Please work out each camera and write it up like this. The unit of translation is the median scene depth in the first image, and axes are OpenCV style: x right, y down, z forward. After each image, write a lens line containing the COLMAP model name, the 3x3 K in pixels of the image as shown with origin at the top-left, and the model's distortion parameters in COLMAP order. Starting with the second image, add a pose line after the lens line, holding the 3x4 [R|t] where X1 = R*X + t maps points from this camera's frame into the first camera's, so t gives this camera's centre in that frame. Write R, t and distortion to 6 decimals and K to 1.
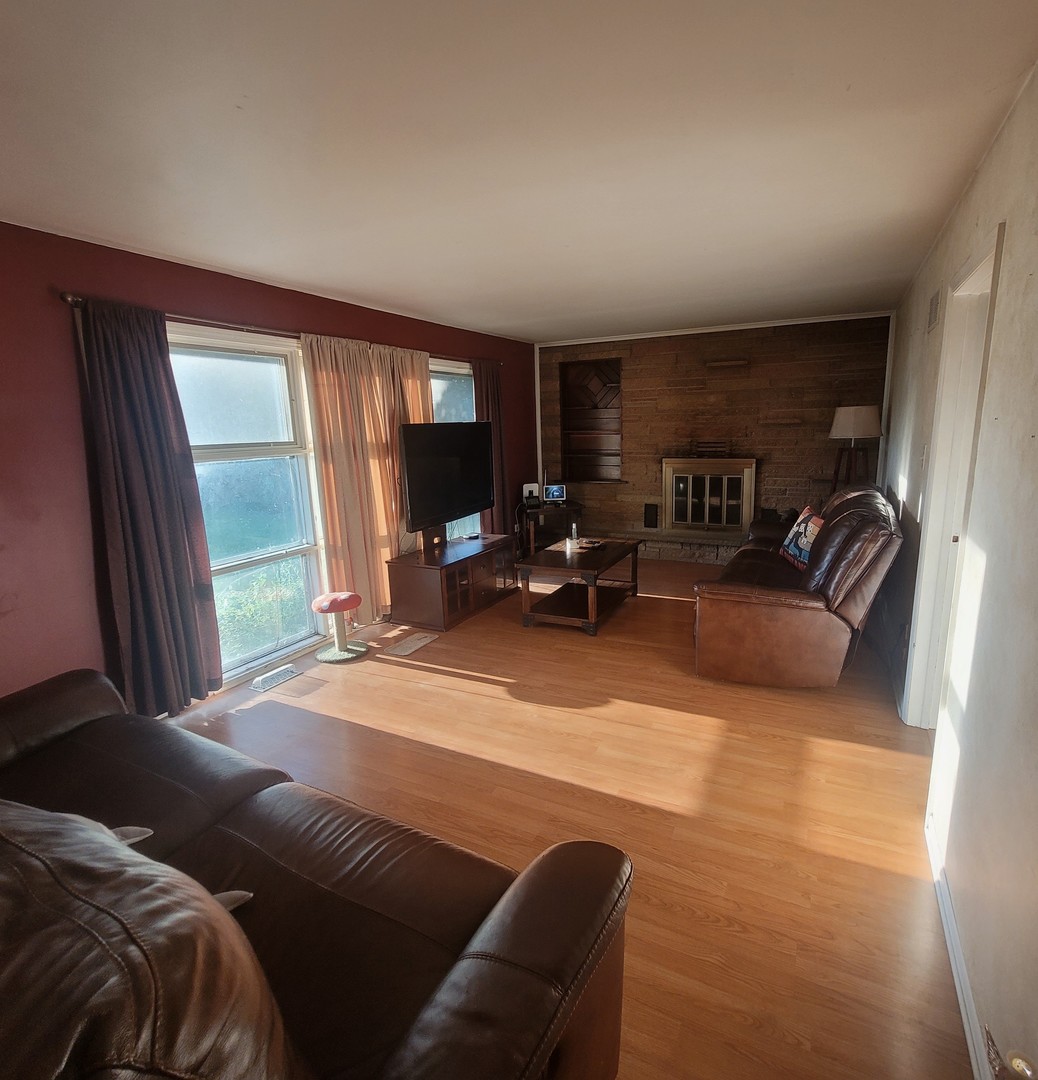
lens RADIAL K [[571.8, 0, 550.1], [0, 571.8, 538.9], [0, 0, 1]] dist [0.007475, 0.000873]
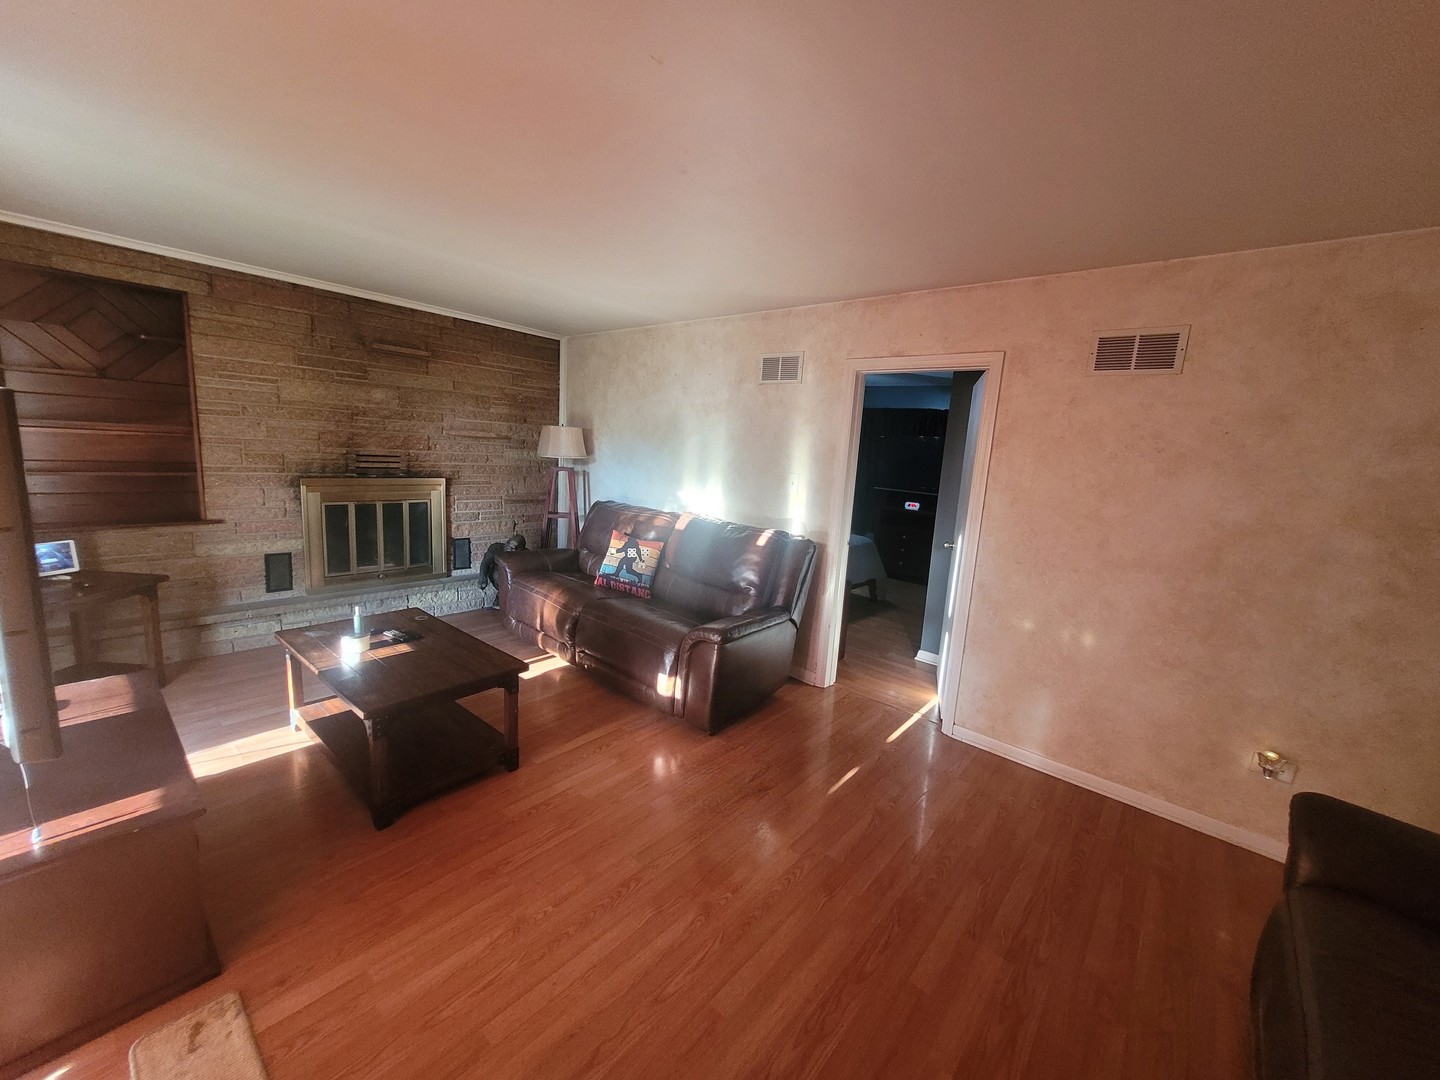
lens RADIAL K [[568.3, 0, 730.5], [0, 568.3, 538.7], [0, 0, 1]] dist [0.000449, -0.000690]
pose [[0.234670, -0.117355, 0.964965, -0.310751], [0.124009, 0.988189, 0.090021, -0.075818], [-0.964133, 0.098539, 0.246451, 0.415782]]
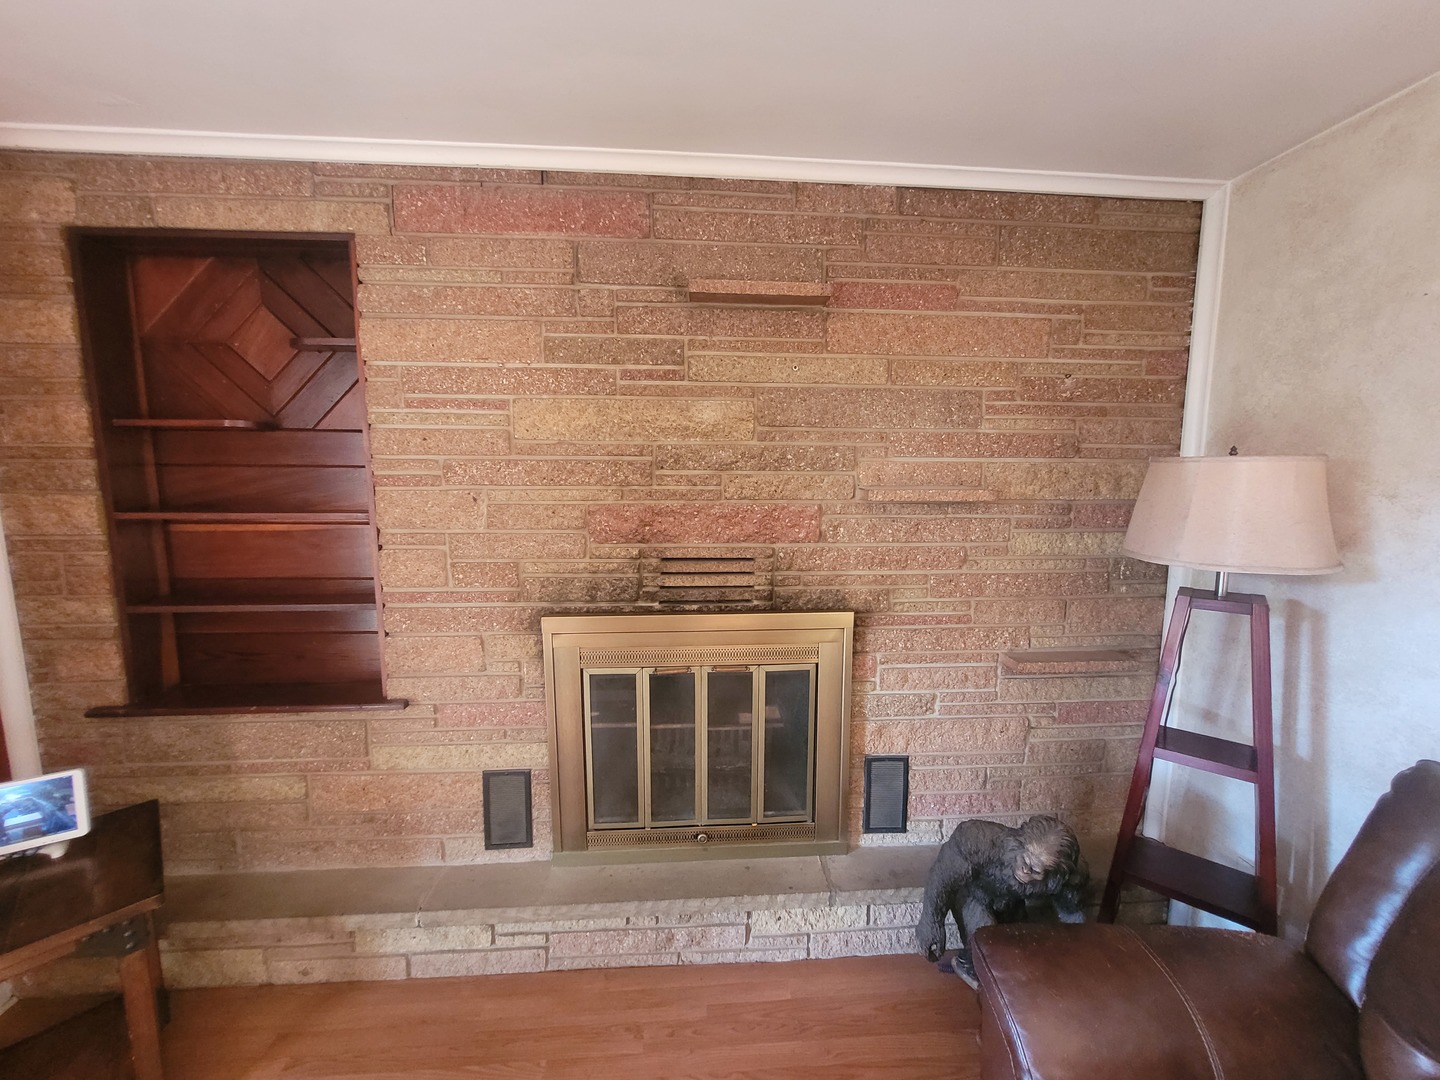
lens RADIAL K [[568.3, 0, 720.7], [0, 568.3, 540.0], [0, 0, 1]] dist [0.000449, -0.000690]
pose [[0.858632, -0.034966, 0.511398, 0.136760], [0.077510, 0.995055, -0.062104, -0.159434], [-0.506698, 0.092963, 0.857097, 0.743878]]
